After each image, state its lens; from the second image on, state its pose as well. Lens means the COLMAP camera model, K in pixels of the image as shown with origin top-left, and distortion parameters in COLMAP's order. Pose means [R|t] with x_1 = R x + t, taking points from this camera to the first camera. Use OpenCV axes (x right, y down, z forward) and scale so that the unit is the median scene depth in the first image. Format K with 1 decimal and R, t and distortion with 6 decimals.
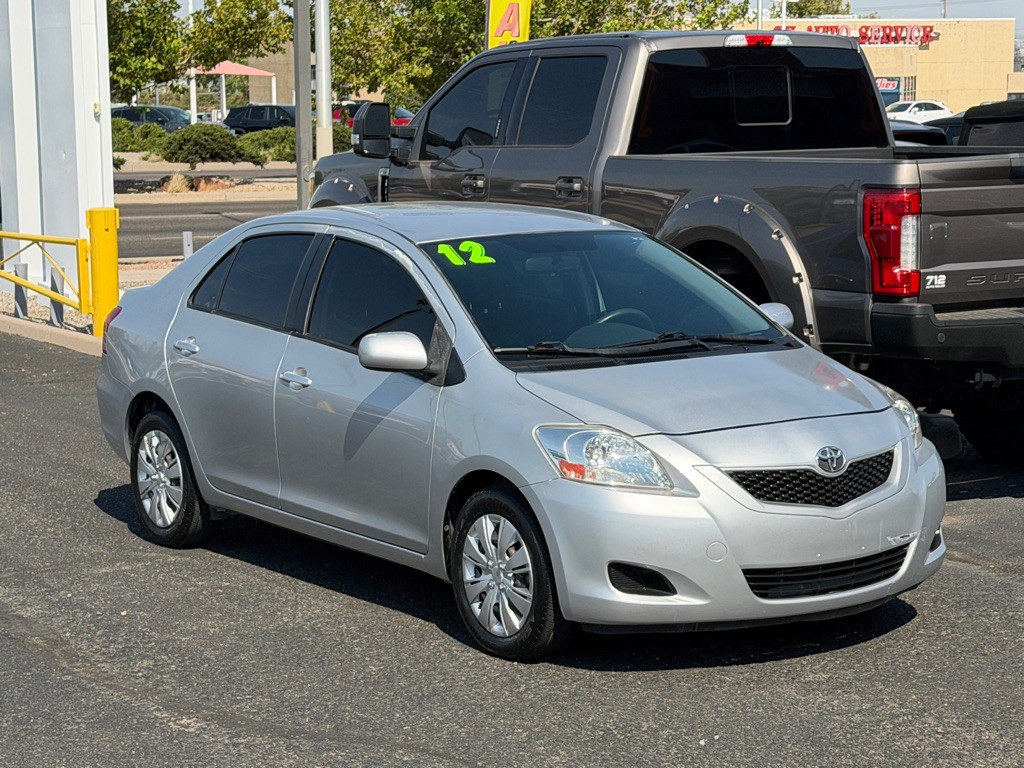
lens RADIAL K [[2243.3, 0, 514.3], [0, 2243.3, 435.0], [0, 0, 1]] dist [0.121035, 0.119579]
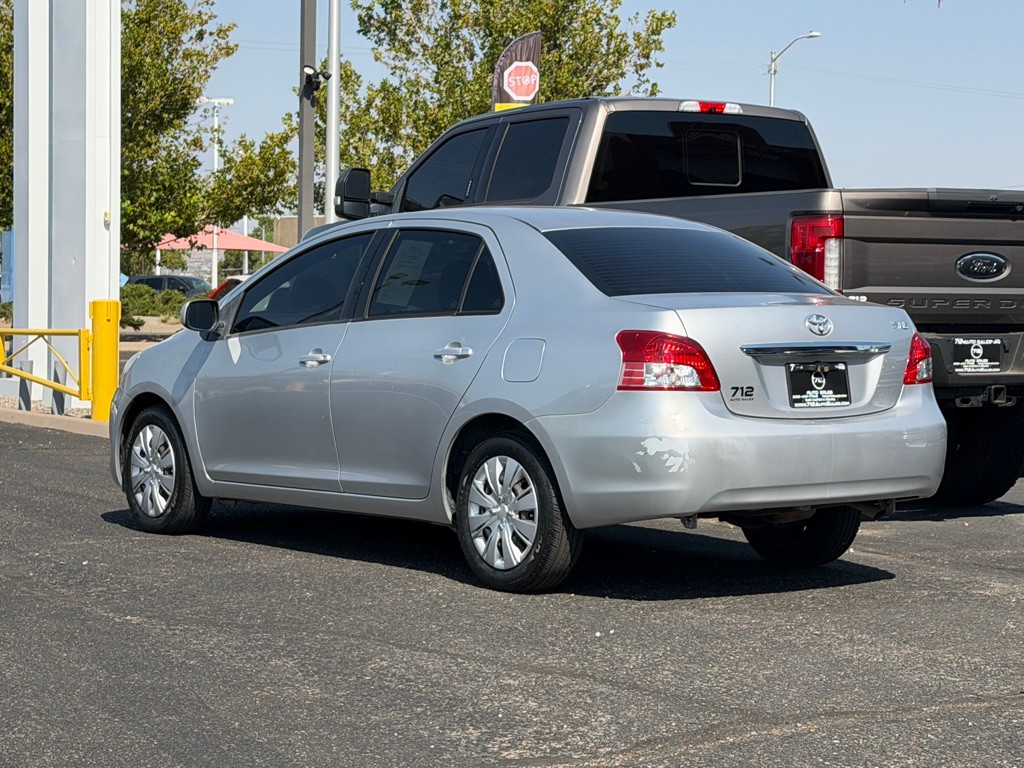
lens RADIAL K [[2243.3, 0, 514.3], [0, 2243.3, 435.0], [0, 0, 1]] dist [0.121035, 0.119579]
pose [[0.999649, 0.024895, -0.009086, 0.034752], [-0.025602, 0.995751, -0.088455, 0.095000], [0.006845, 0.088657, 0.996039, -0.066133]]
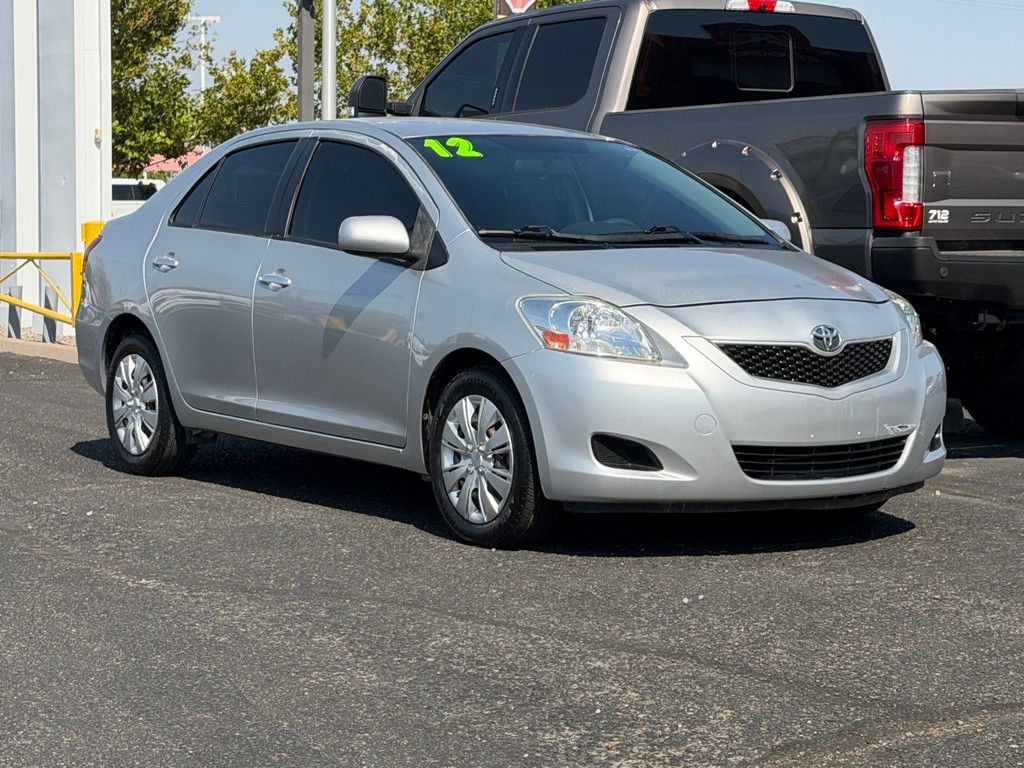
lens RADIAL K [[2244.7, 0, 496.5], [0, 2244.7, 415.6], [0, 0, 1]] dist [0.106311, 0.331105]
pose [[0.999755, 0.019516, -0.010474, 0.008421], [-0.020132, 0.997847, -0.062422, 0.082512], [0.009234, 0.062617, 0.997995, 0.033715]]
